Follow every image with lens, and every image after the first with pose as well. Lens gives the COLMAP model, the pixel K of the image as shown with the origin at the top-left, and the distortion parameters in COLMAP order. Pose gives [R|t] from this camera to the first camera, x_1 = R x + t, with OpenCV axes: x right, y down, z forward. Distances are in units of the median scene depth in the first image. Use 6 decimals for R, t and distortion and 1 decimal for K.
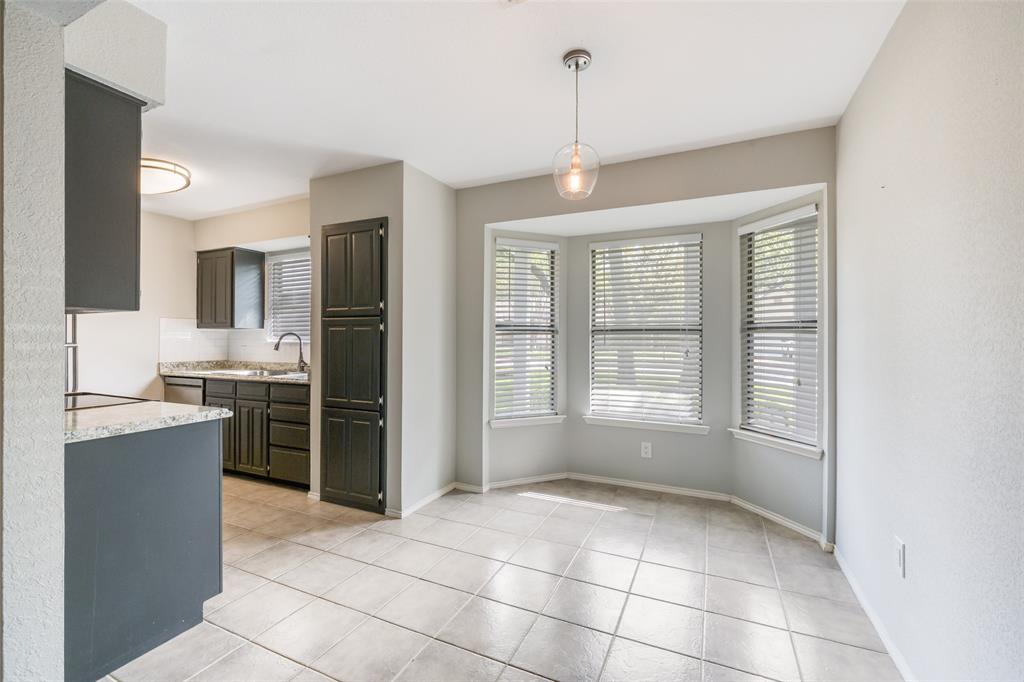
lens RADIAL K [[432.3, 0, 516.3], [0, 432.3, 338.5], [0, 0, 1]] dist [-0.001295, -0.000132]
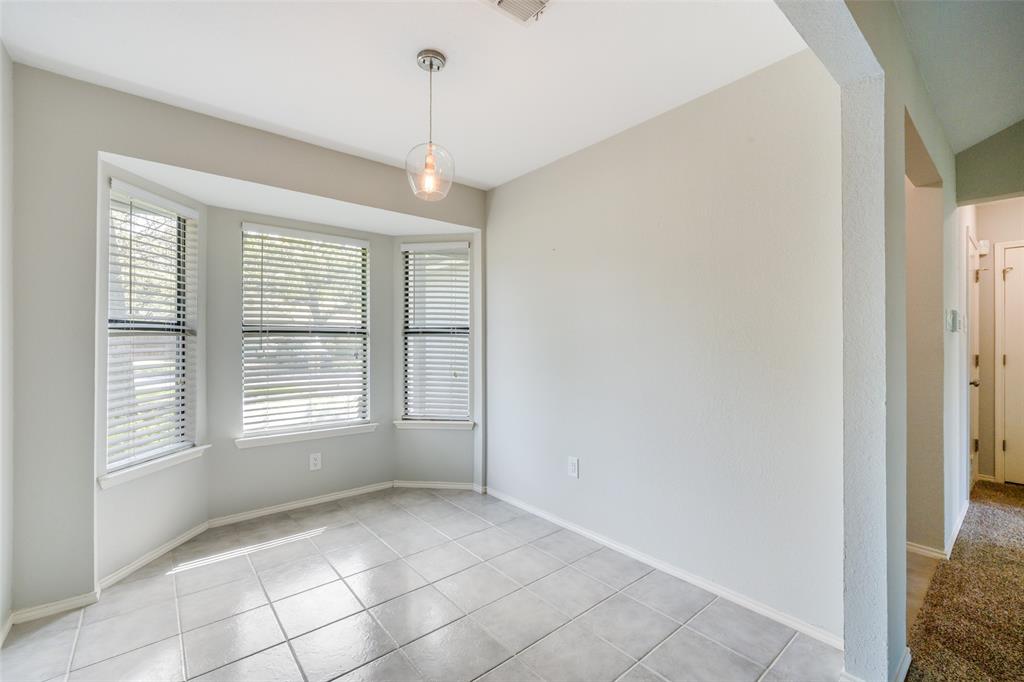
lens RADIAL K [[432.3, 0, 516.3], [0, 432.3, 338.5], [0, 0, 1]] dist [-0.001295, -0.000132]
pose [[0.424558, 0.004639, 0.905389, -0.384427], [-0.000169, 0.999987, -0.005045, -0.001218], [-0.905401, 0.001989, 0.424553, 0.232687]]
